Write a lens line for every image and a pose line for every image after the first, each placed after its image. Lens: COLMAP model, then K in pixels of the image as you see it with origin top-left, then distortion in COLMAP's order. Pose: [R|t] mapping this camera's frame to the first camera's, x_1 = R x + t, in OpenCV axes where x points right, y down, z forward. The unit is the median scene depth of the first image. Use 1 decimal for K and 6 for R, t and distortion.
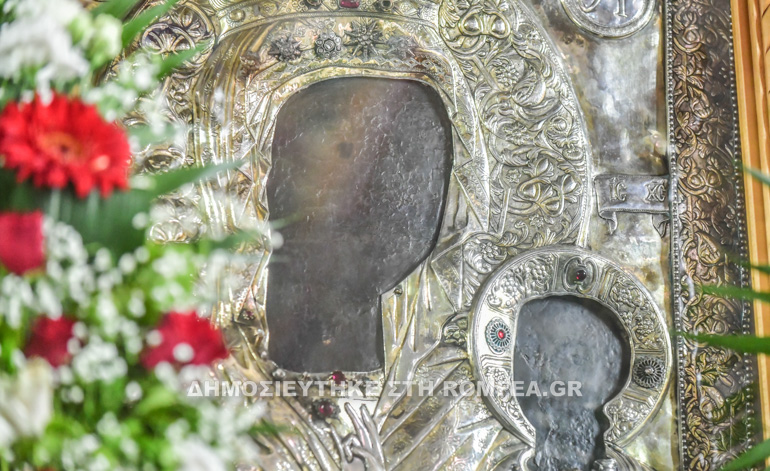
lens RADIAL K [[3997.2, 0, 385.0], [0, 3997.2, 235.5], [0, 0, 1]] dist [0.054511, 1.120701]
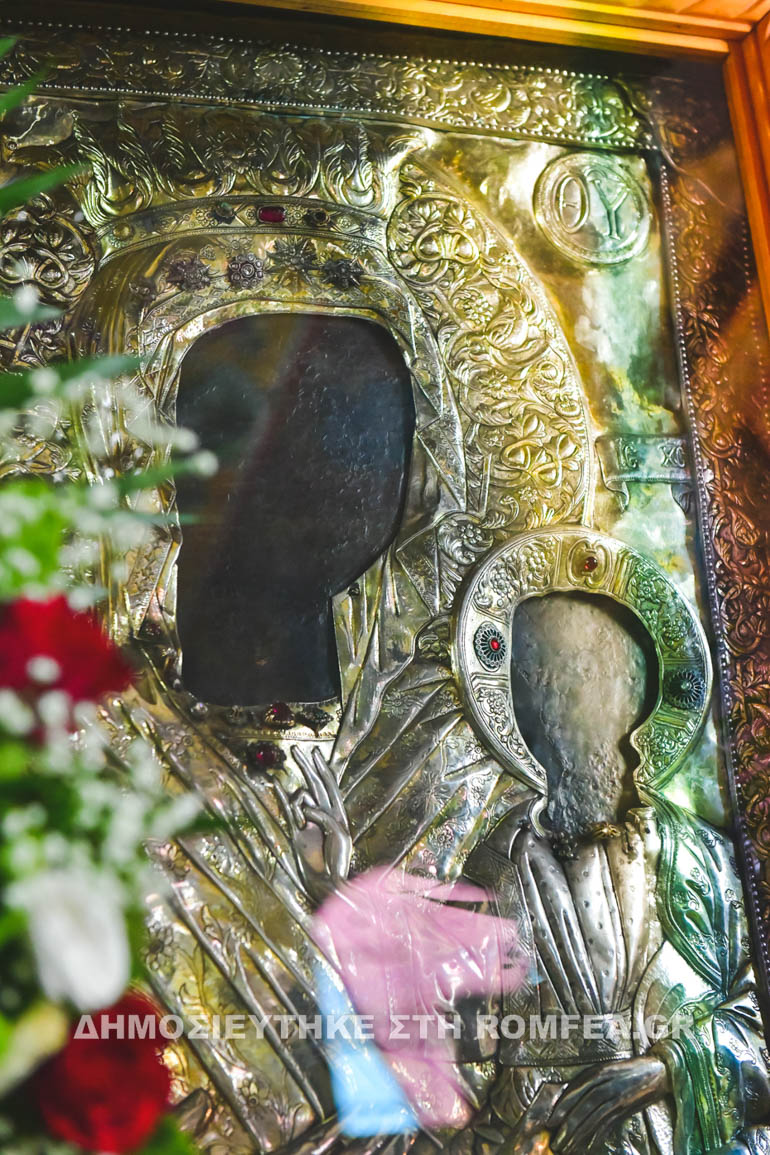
lens RADIAL K [[2175.1, 0, 385.5], [0, 2175.1, 563.5], [0, 0, 1]] dist [0.051242, 0.063913]
pose [[0.996007, -0.033068, 0.082920, -0.023986], [0.035379, 0.999021, -0.026561, 0.019475], [-0.081960, 0.029388, 0.996202, 0.591280]]
